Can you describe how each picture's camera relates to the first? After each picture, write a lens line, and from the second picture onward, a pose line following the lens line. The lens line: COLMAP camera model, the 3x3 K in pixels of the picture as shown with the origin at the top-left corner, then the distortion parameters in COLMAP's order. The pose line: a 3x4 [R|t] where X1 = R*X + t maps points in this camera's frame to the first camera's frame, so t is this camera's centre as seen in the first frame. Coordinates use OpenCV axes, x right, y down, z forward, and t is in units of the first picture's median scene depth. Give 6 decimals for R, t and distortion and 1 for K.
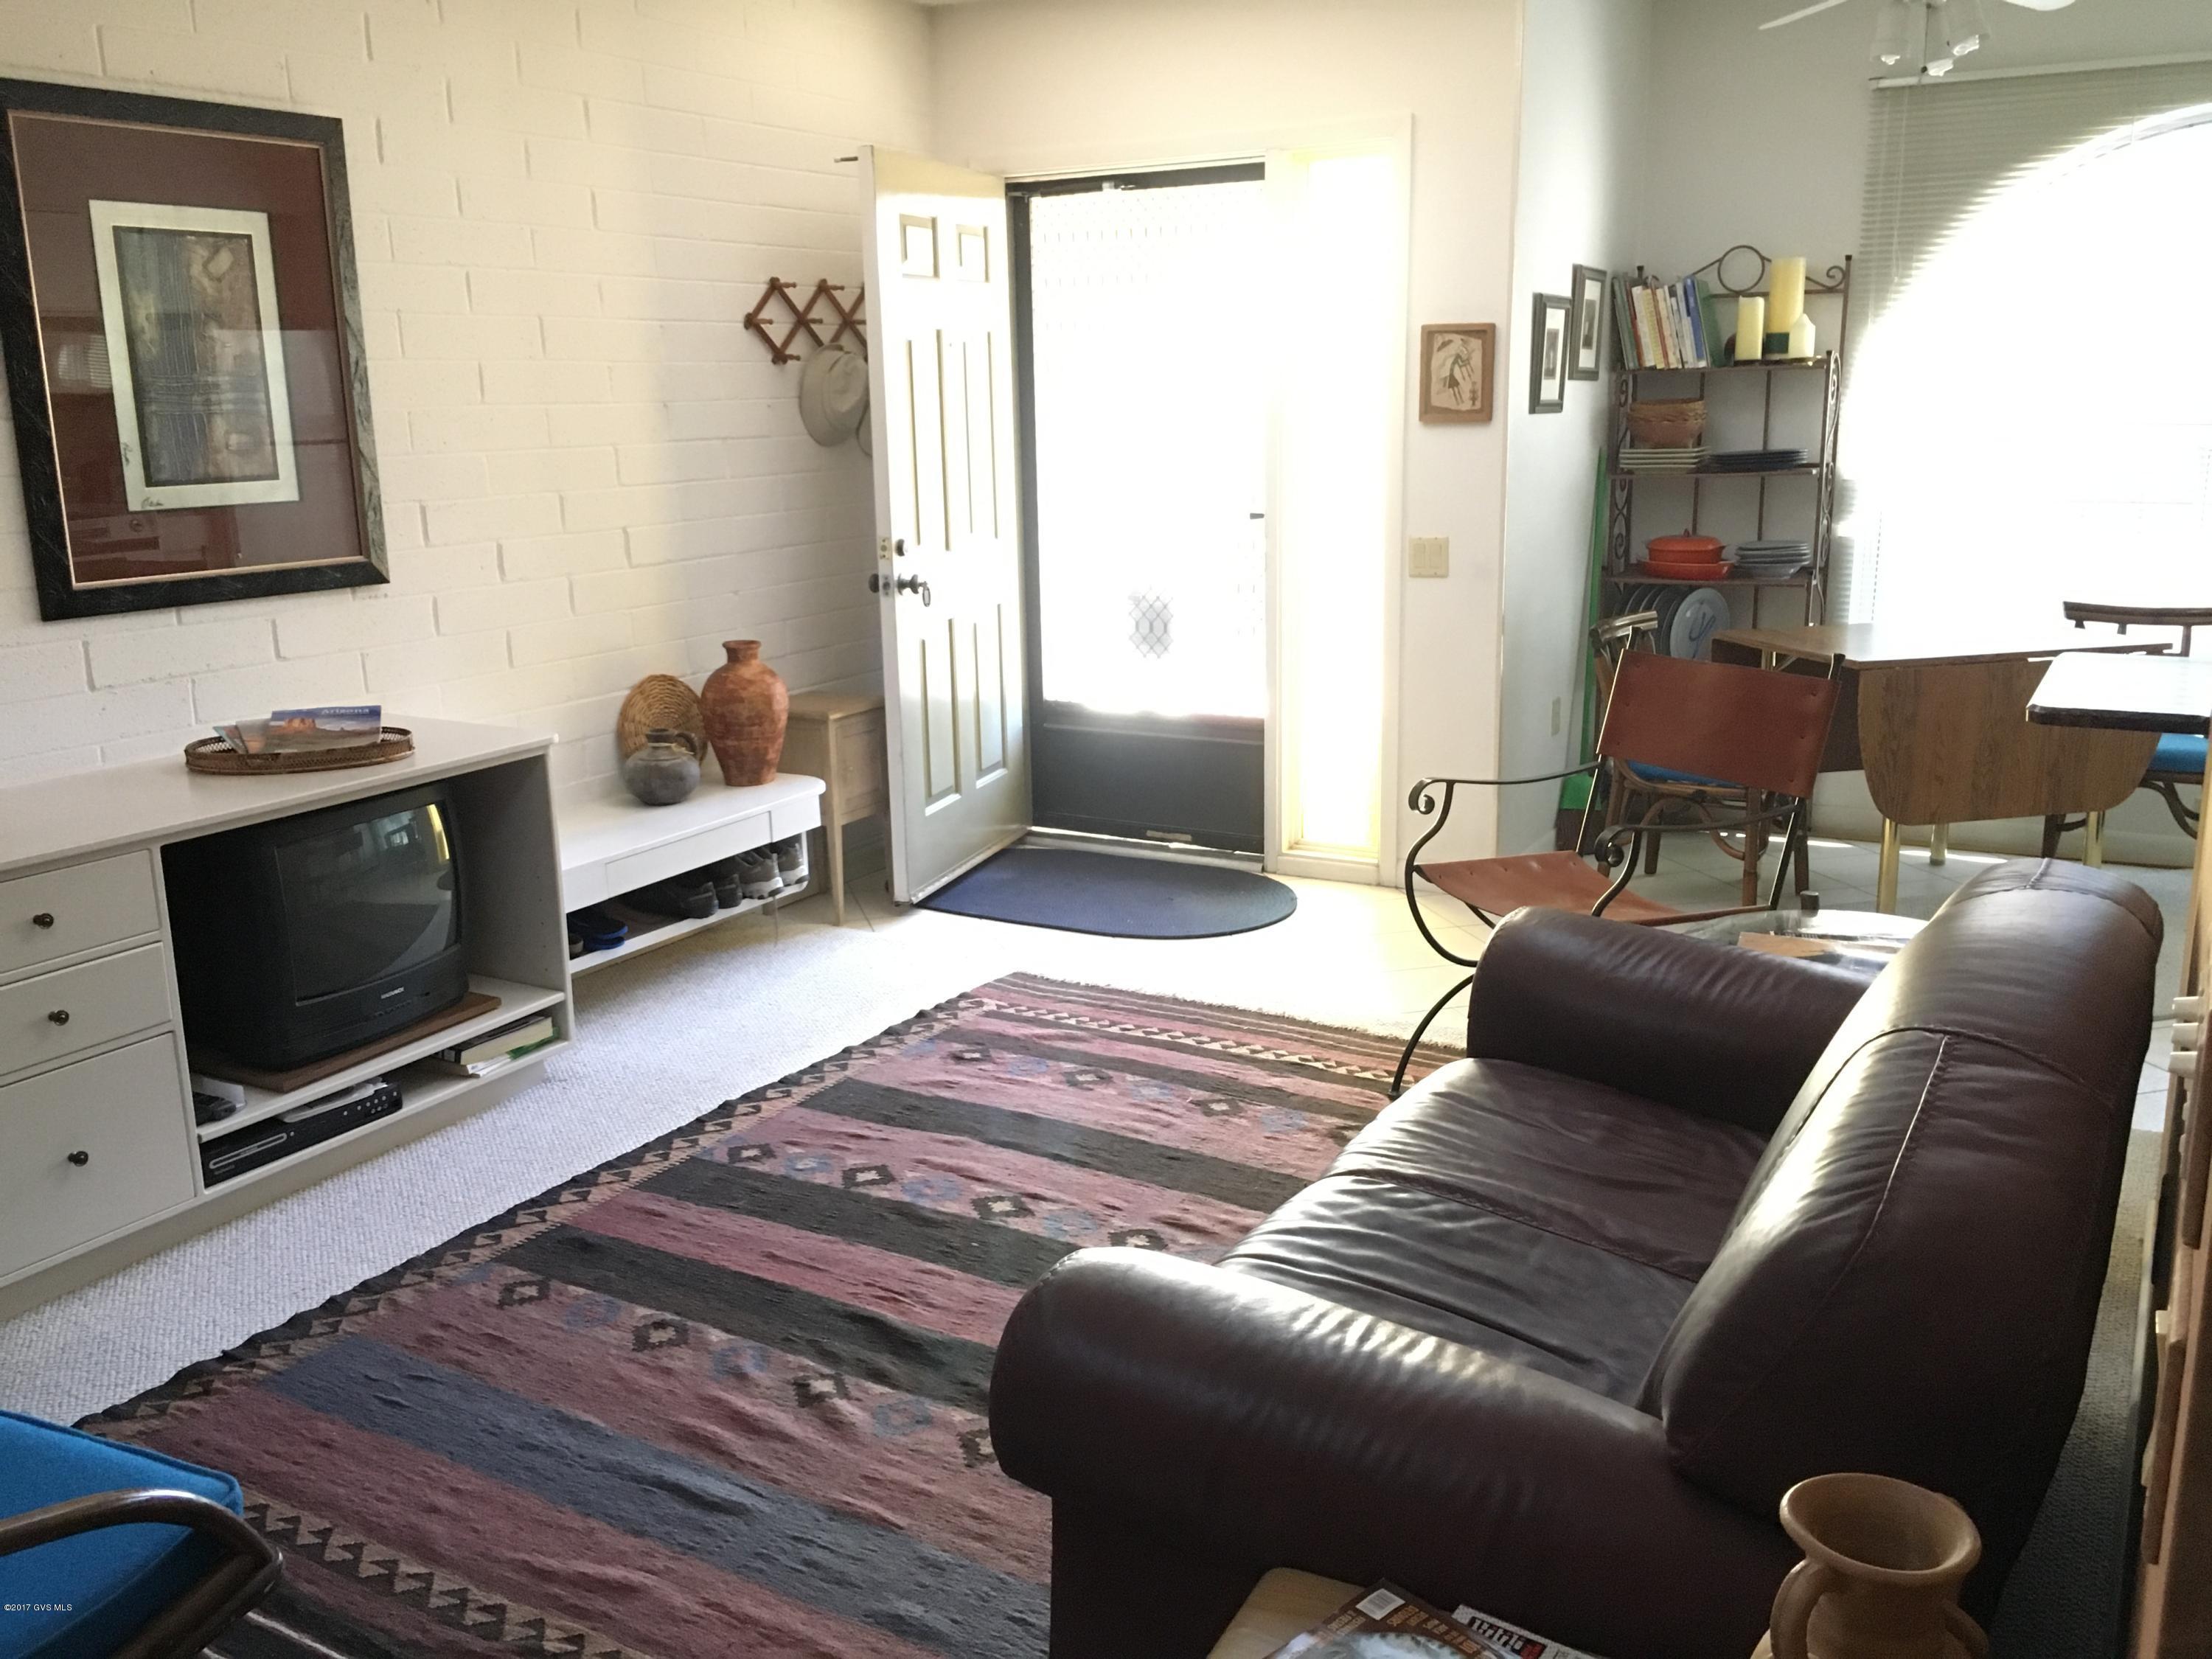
lens RADIAL K [[1880.6, 0, 1106.0], [0, 1880.6, 829.5], [0, 0, 1]] dist [0.074209, -0.130851]
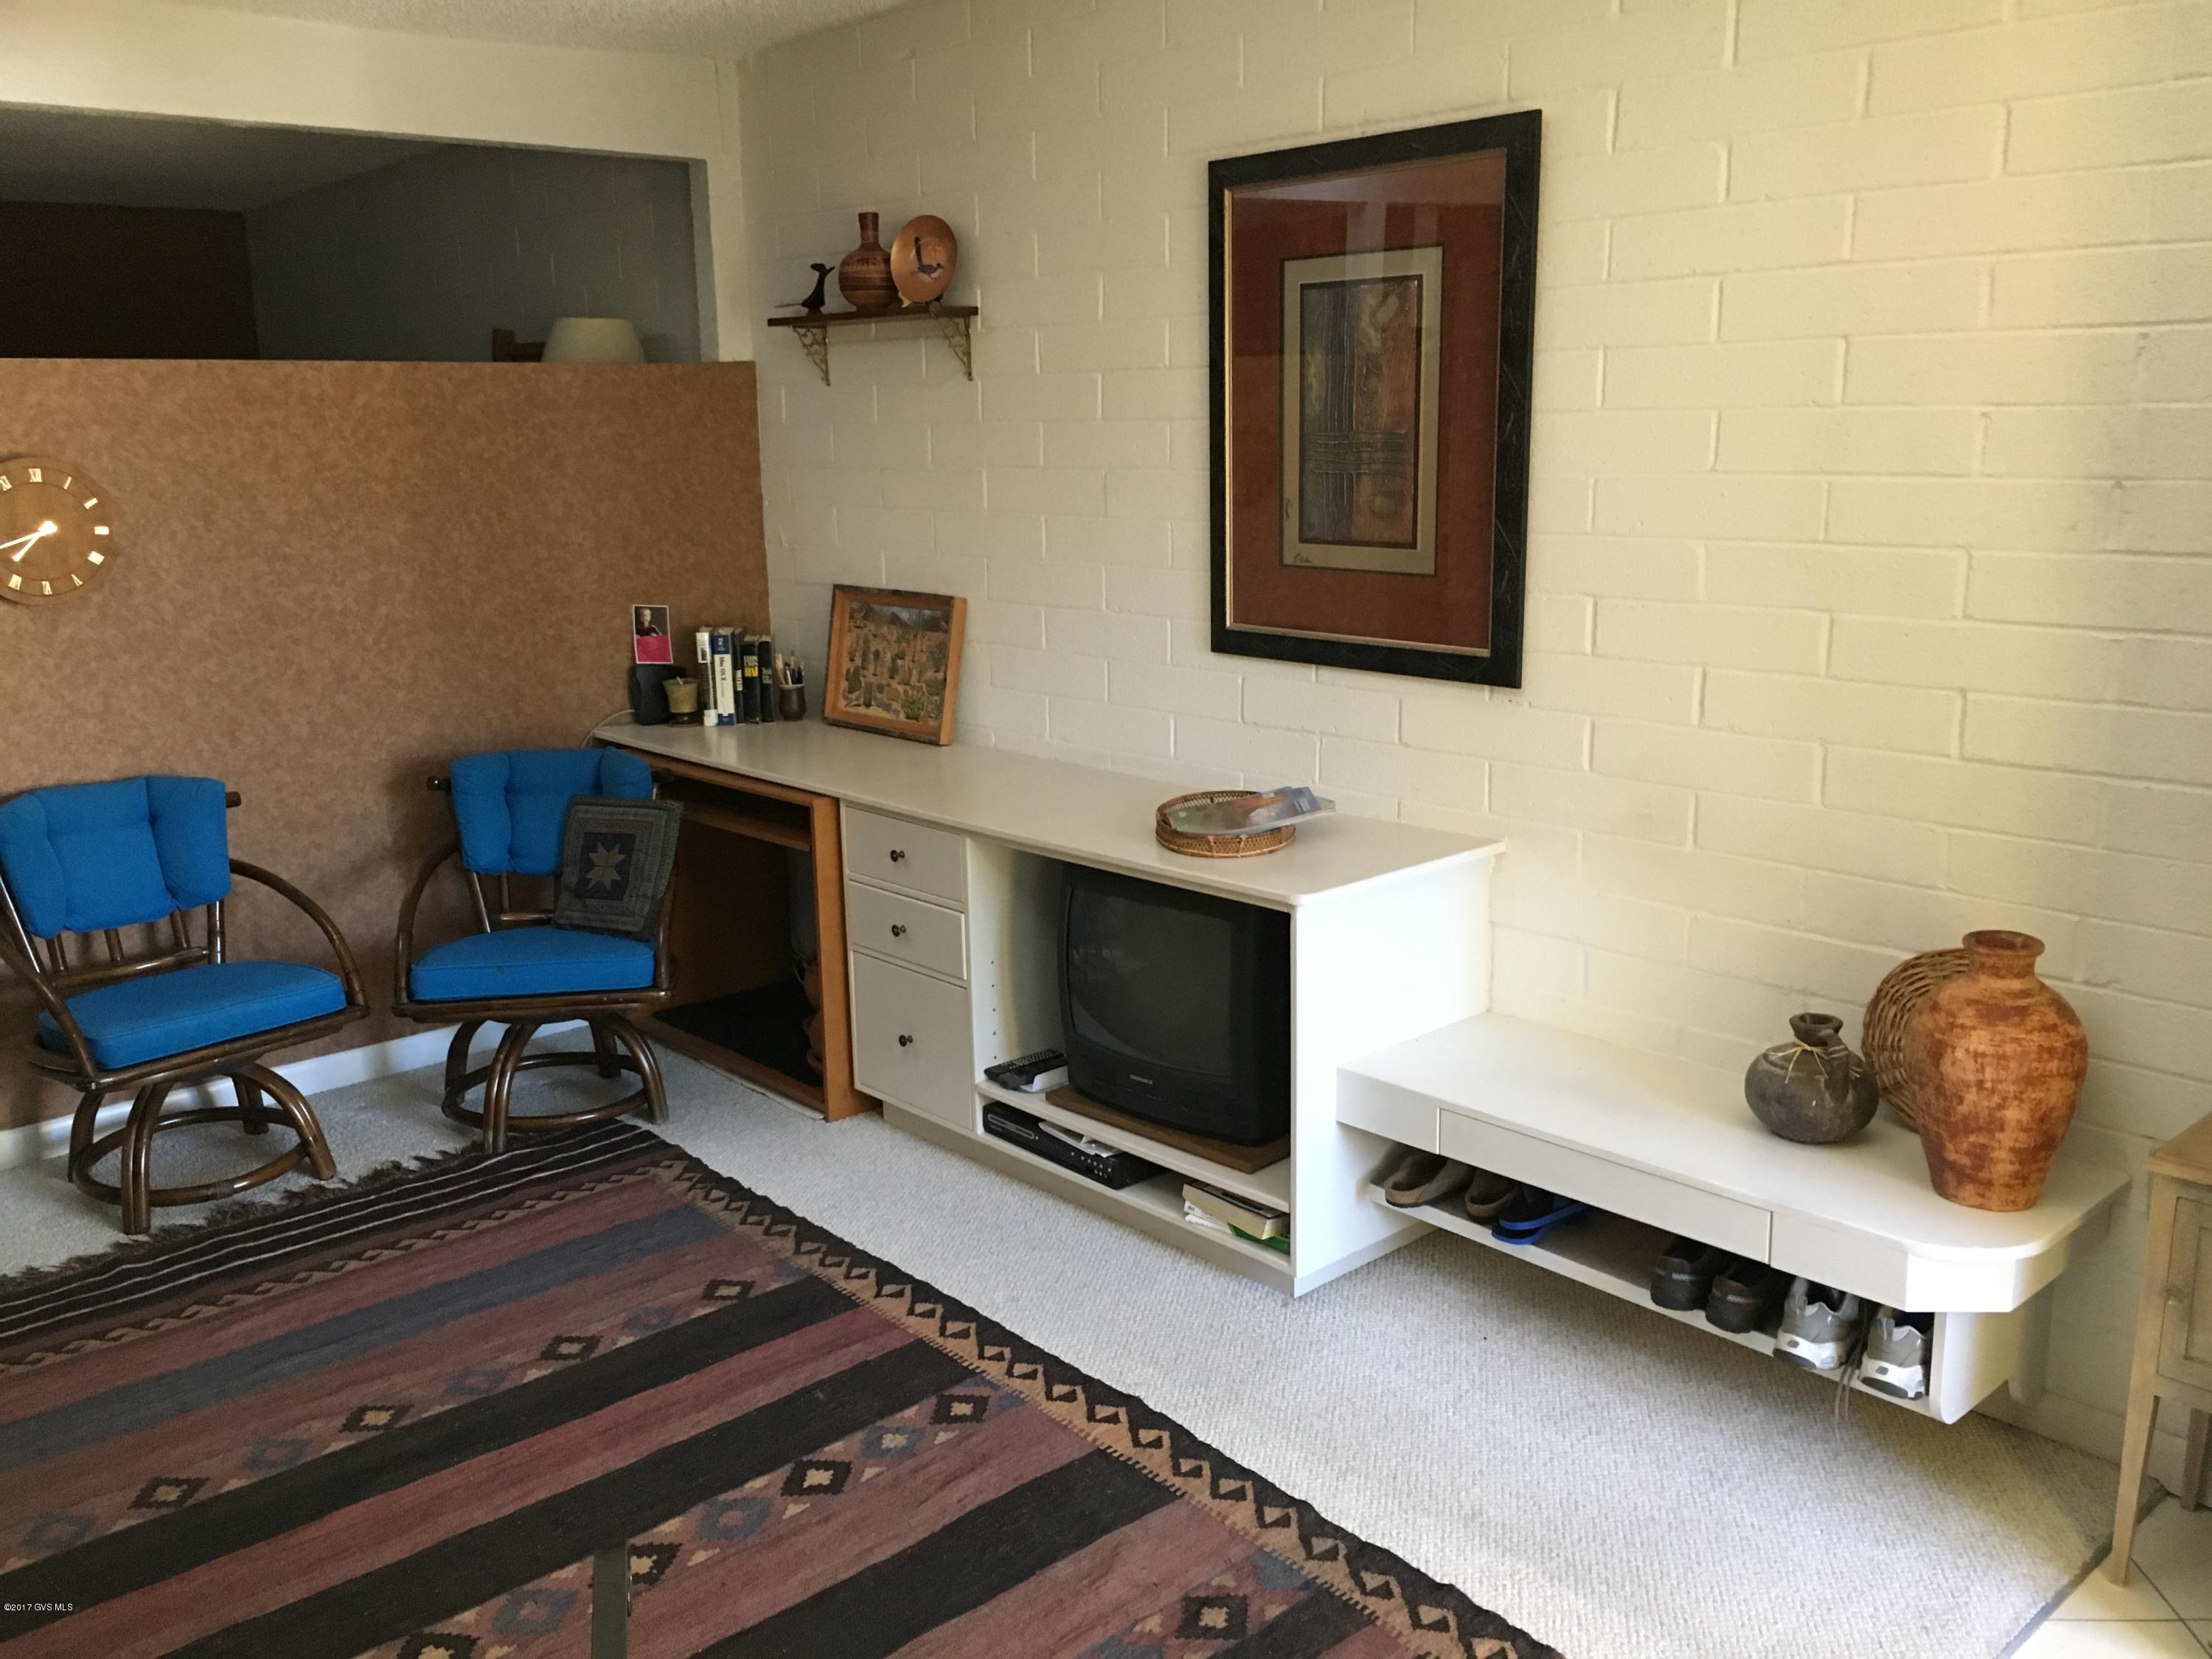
lens RADIAL K [[1880.6, 0, 1106.0], [0, 1880.6, 829.5], [0, 0, 1]] dist [0.074209, -0.130851]
pose [[-0.311118, 0.231829, -0.921662, 0.469548], [-0.192907, 0.934198, 0.300100, -0.308013], [0.930587, 0.271162, -0.245925, 1.150685]]
